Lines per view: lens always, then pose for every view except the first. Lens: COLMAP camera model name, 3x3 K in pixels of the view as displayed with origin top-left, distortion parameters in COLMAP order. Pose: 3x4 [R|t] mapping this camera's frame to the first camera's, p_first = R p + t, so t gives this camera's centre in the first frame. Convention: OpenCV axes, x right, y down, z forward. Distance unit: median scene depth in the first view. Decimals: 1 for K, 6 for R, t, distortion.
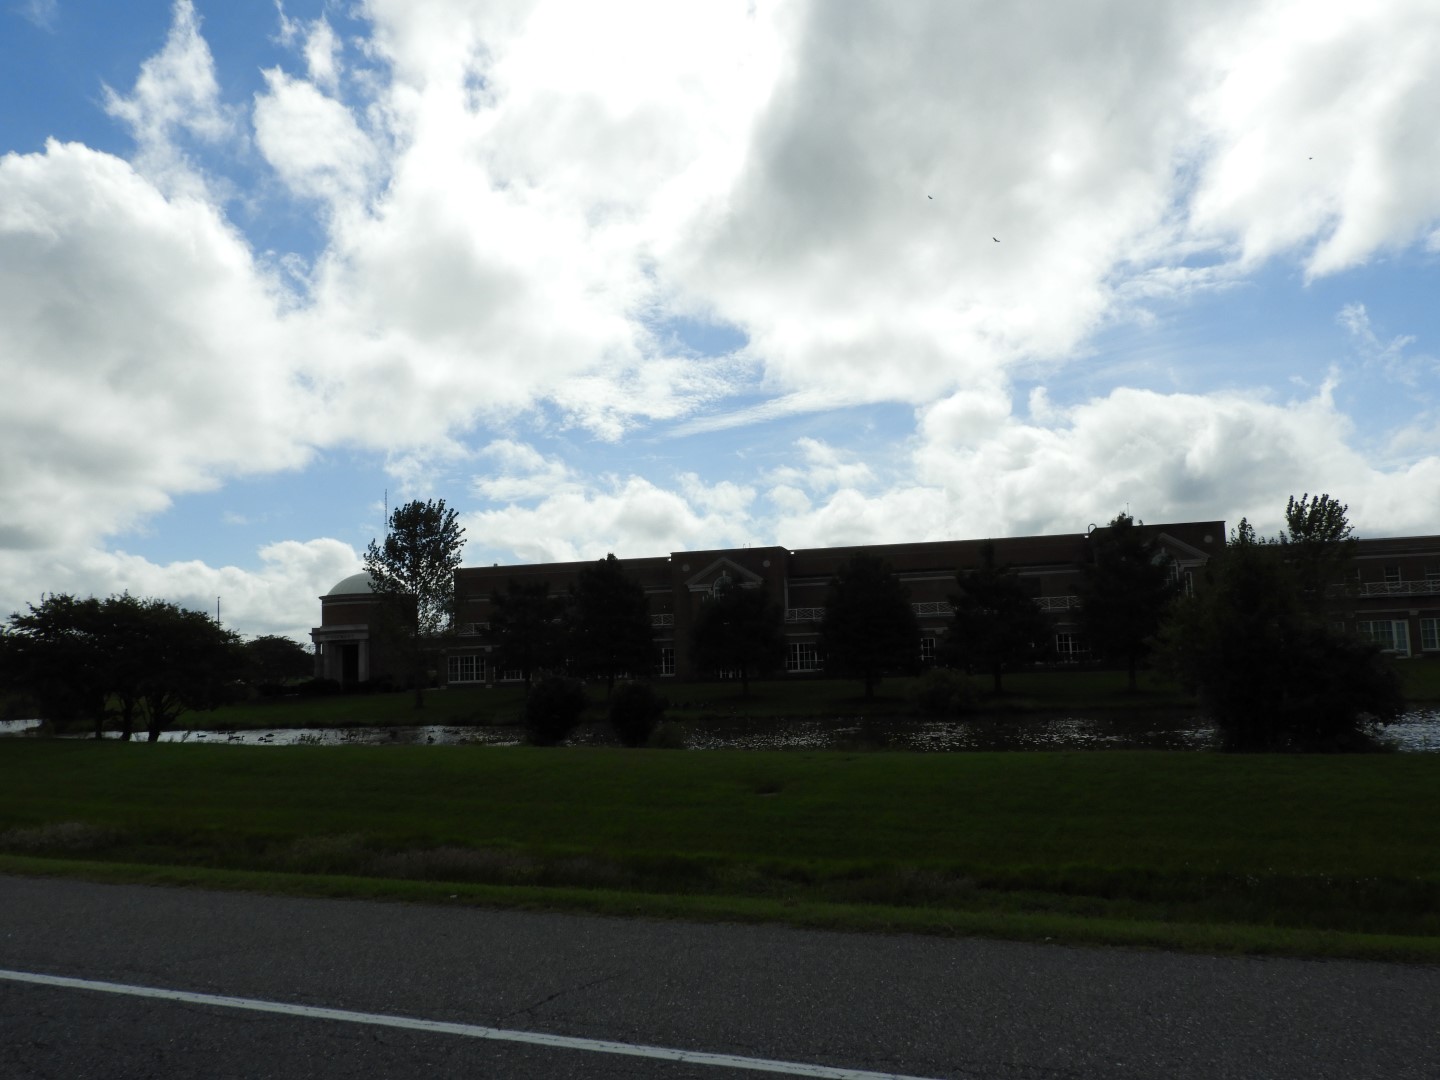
lens RADIAL K [[1158.7, 0, 720.0], [0, 1158.7, 540.0], [0, 0, 1]] dist [0.153486, -0.426040]
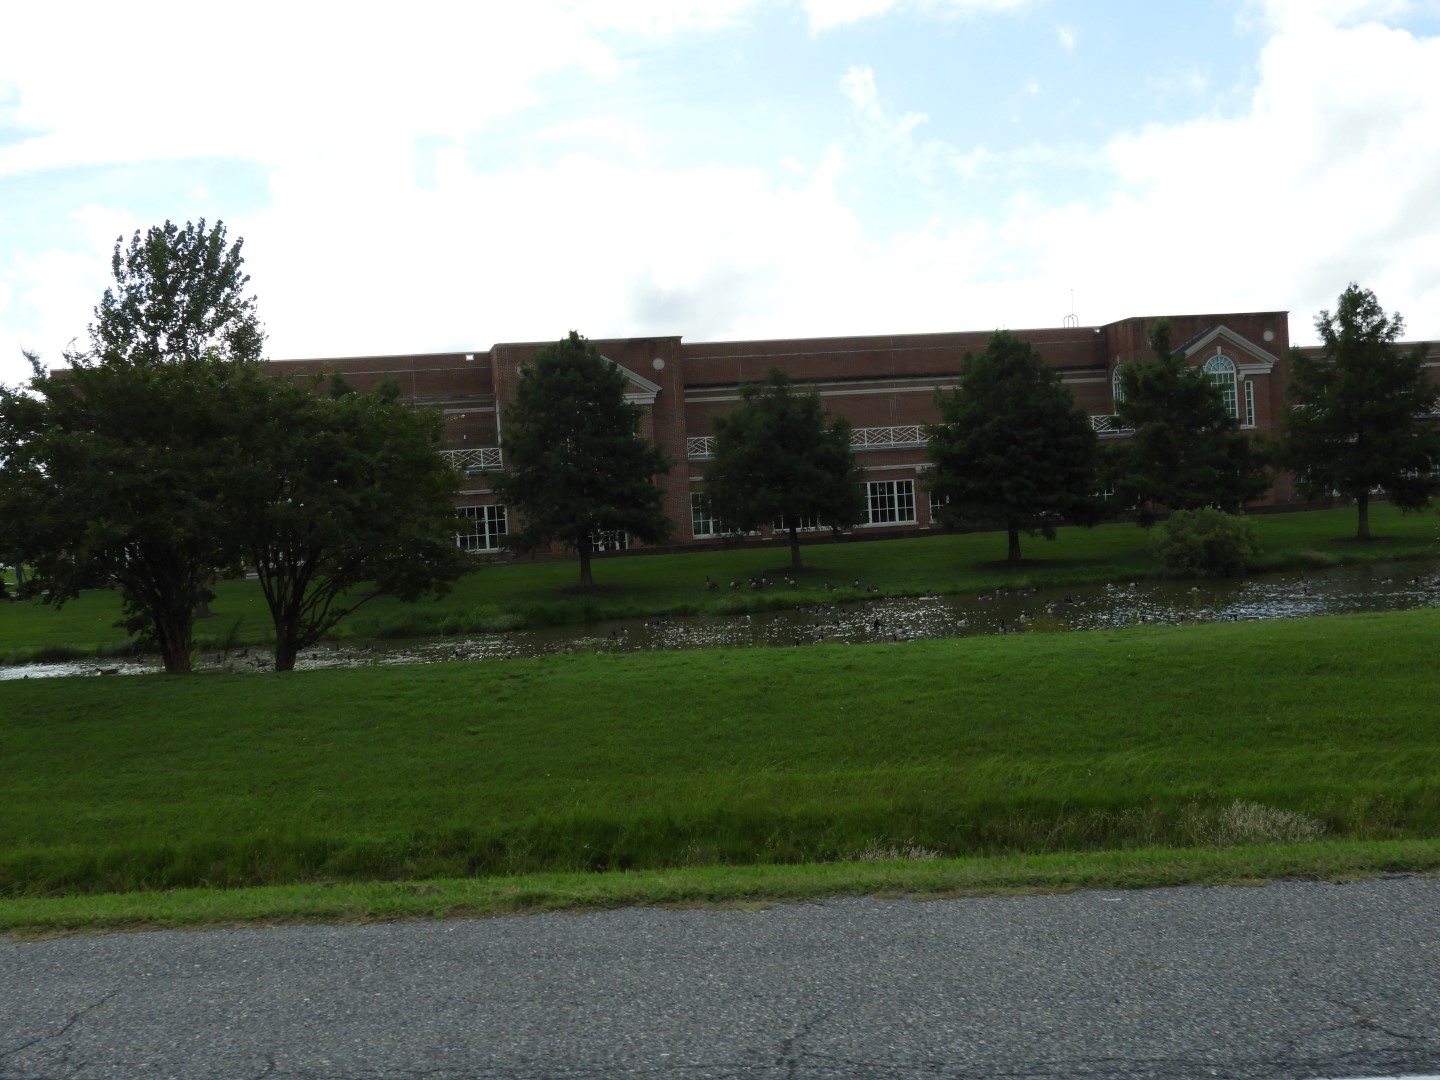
lens RADIAL K [[1715.9, 0, 720.0], [0, 1715.9, 540.0], [0, 0, 1]] dist [-0.012971, -0.014832]
pose [[0.868427, -0.029370, 0.494946, -0.406061], [-0.016533, 0.995973, 0.088111, 0.034800], [-0.495541, -0.084701, 0.864445, 0.204066]]
